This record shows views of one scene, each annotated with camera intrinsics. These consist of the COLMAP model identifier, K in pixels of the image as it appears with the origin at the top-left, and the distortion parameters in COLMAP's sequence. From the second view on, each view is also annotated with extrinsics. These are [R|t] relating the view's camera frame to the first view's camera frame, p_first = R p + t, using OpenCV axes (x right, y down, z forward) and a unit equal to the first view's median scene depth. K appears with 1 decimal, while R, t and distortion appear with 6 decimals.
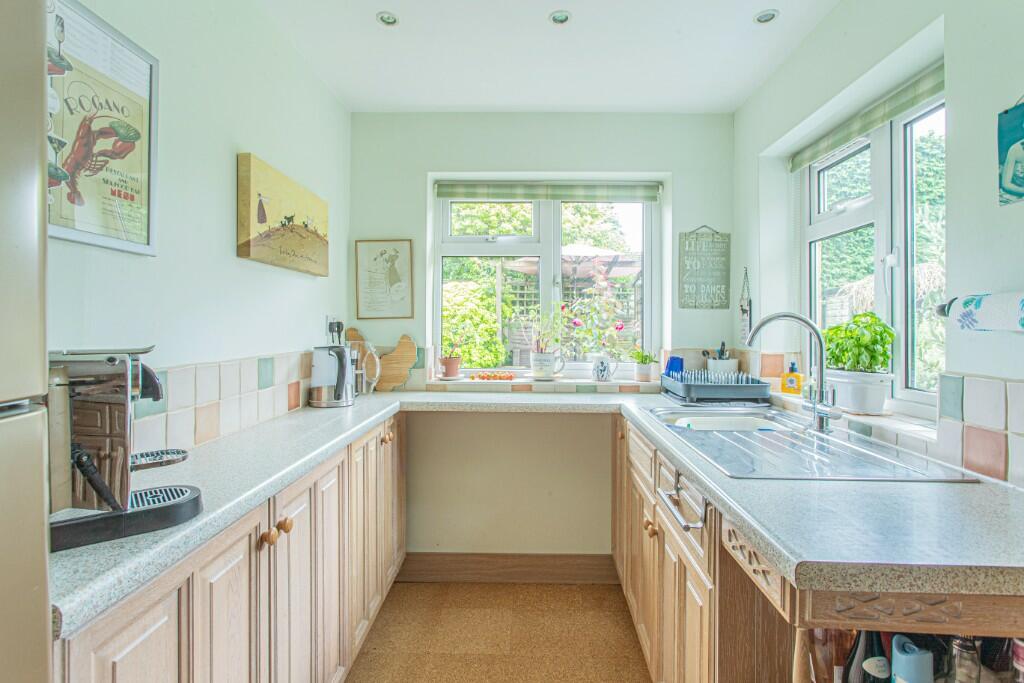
lens RADIAL K [[570.2, 0, 535.4], [0, 570.2, 334.1], [0, 0, 1]] dist [-0.001325, -0.000071]
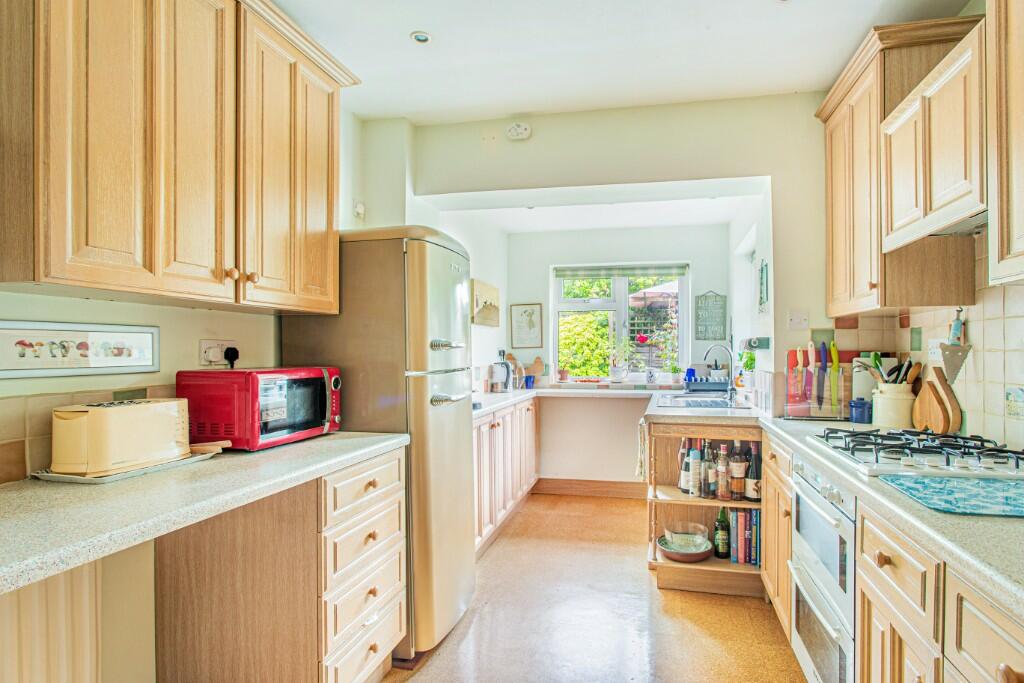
lens RADIAL K [[563.2, 0, 514.4], [0, 563.2, 356.6], [0, 0, 1]] dist [-0.000309, -0.000011]
pose [[0.966472, -0.006537, -0.256689, 0.156563], [0.005326, 0.999971, -0.005412, 0.009886], [0.256717, 0.003863, 0.966479, -0.740601]]
